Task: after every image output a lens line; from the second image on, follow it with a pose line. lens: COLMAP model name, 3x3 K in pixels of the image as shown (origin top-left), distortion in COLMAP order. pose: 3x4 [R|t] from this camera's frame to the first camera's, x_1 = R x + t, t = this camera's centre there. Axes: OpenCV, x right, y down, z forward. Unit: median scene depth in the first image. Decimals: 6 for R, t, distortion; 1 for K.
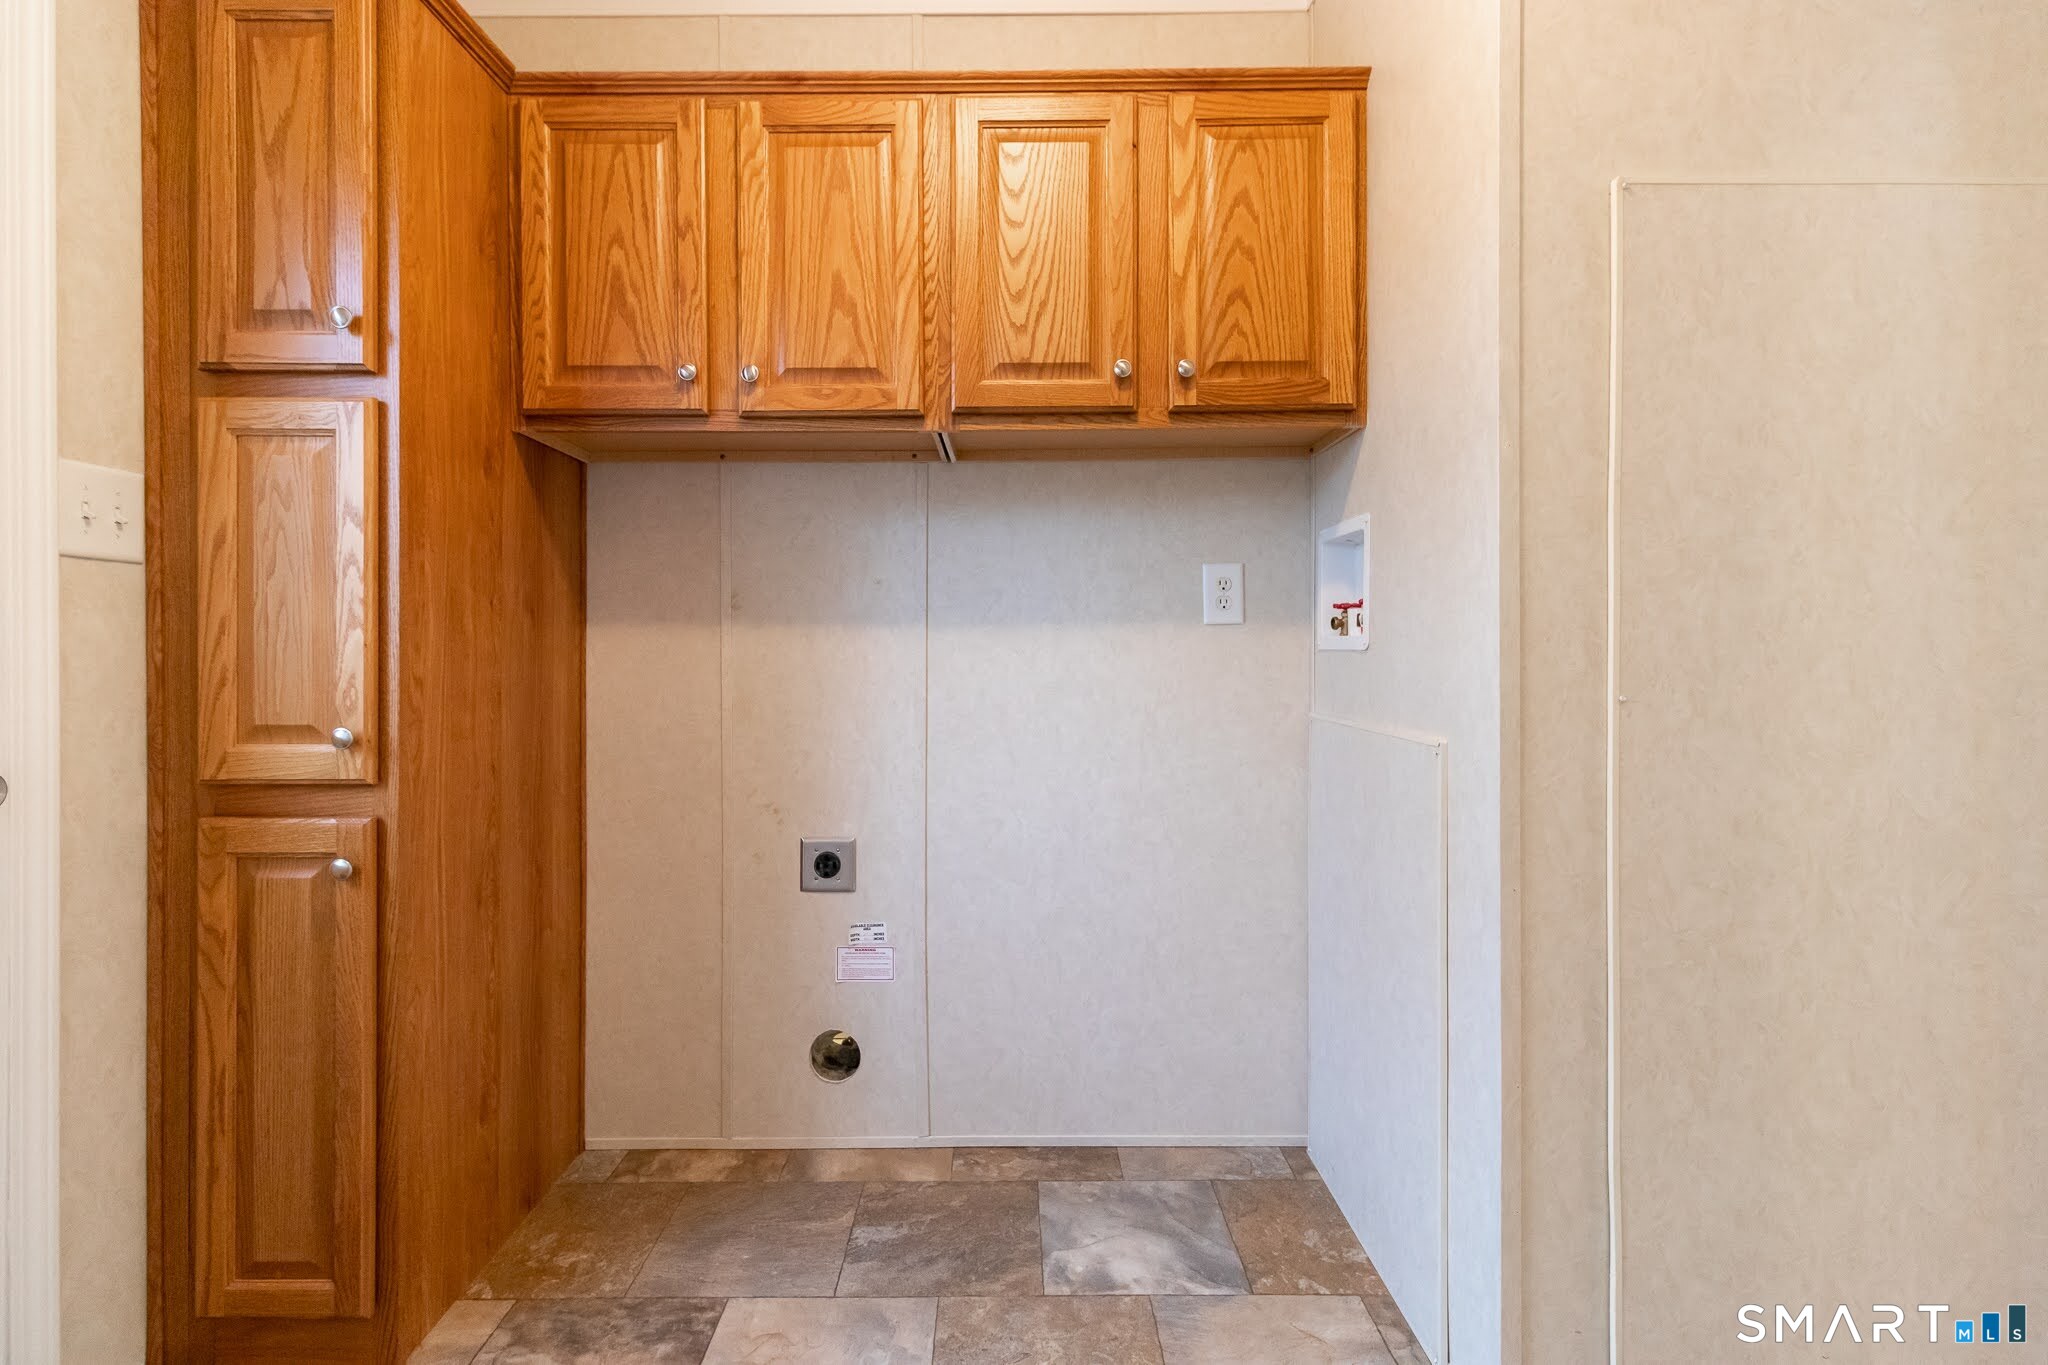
lens RADIAL K [[942.4, 0, 1012.6], [0, 942.4, 662.5], [0, 0, 1]] dist [0.002709, 0.000273]
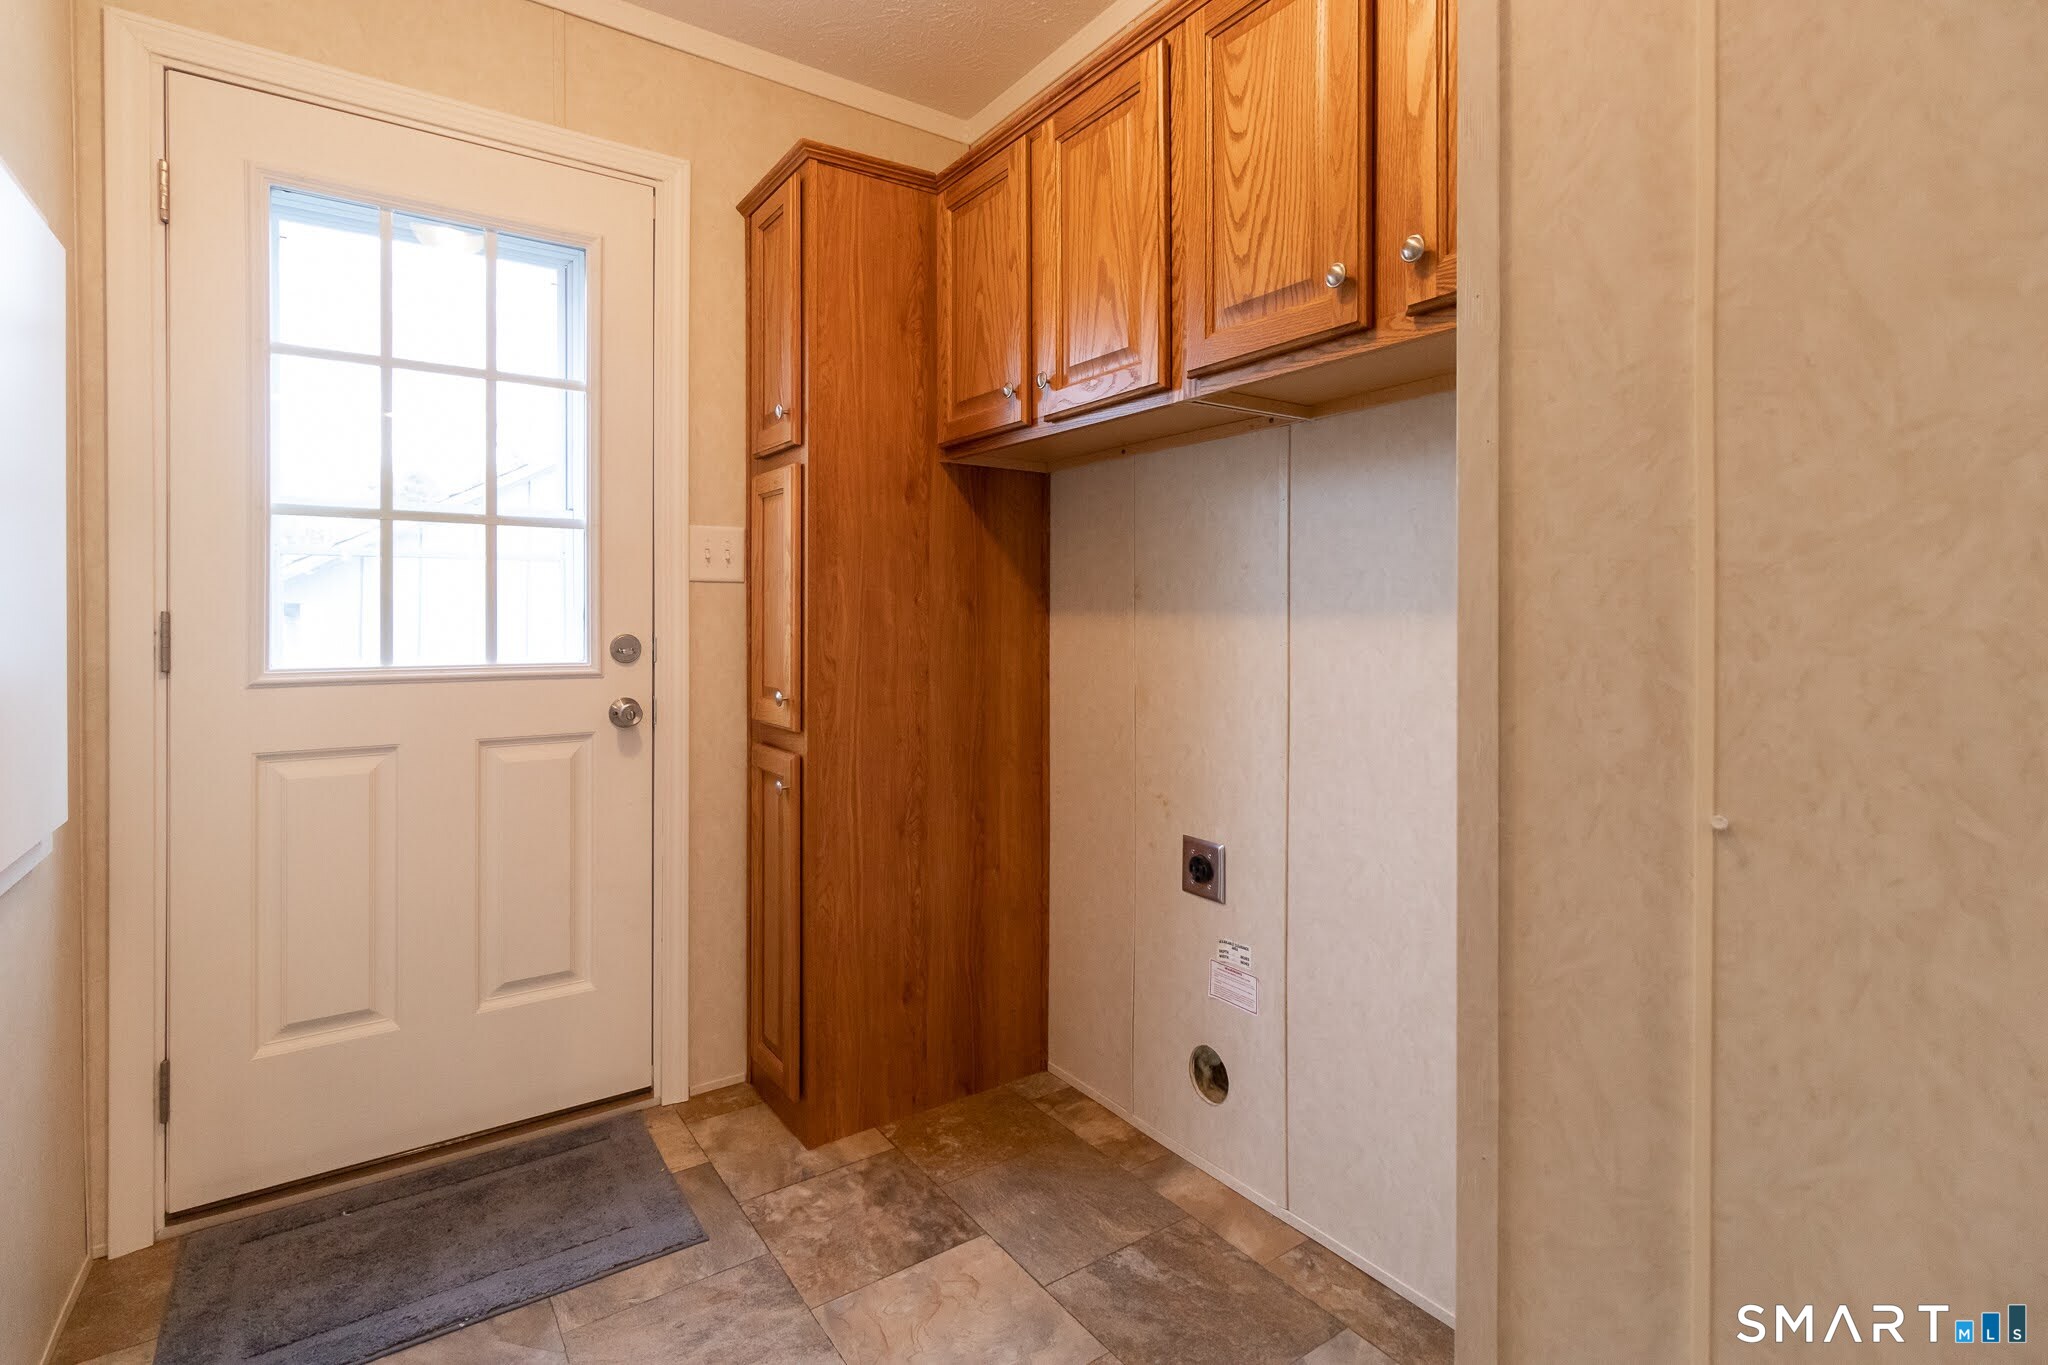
lens RADIAL K [[970.2, 0, 1024.1], [0, 970.2, 631.2], [0, 0, 1]] dist [0.000955, 0.000373]
pose [[0.575221, 0.014912, -0.817862, 0.597250], [-0.014732, 0.999861, 0.007869, -0.033774], [0.817865, 0.007522, 0.575360, 0.357918]]
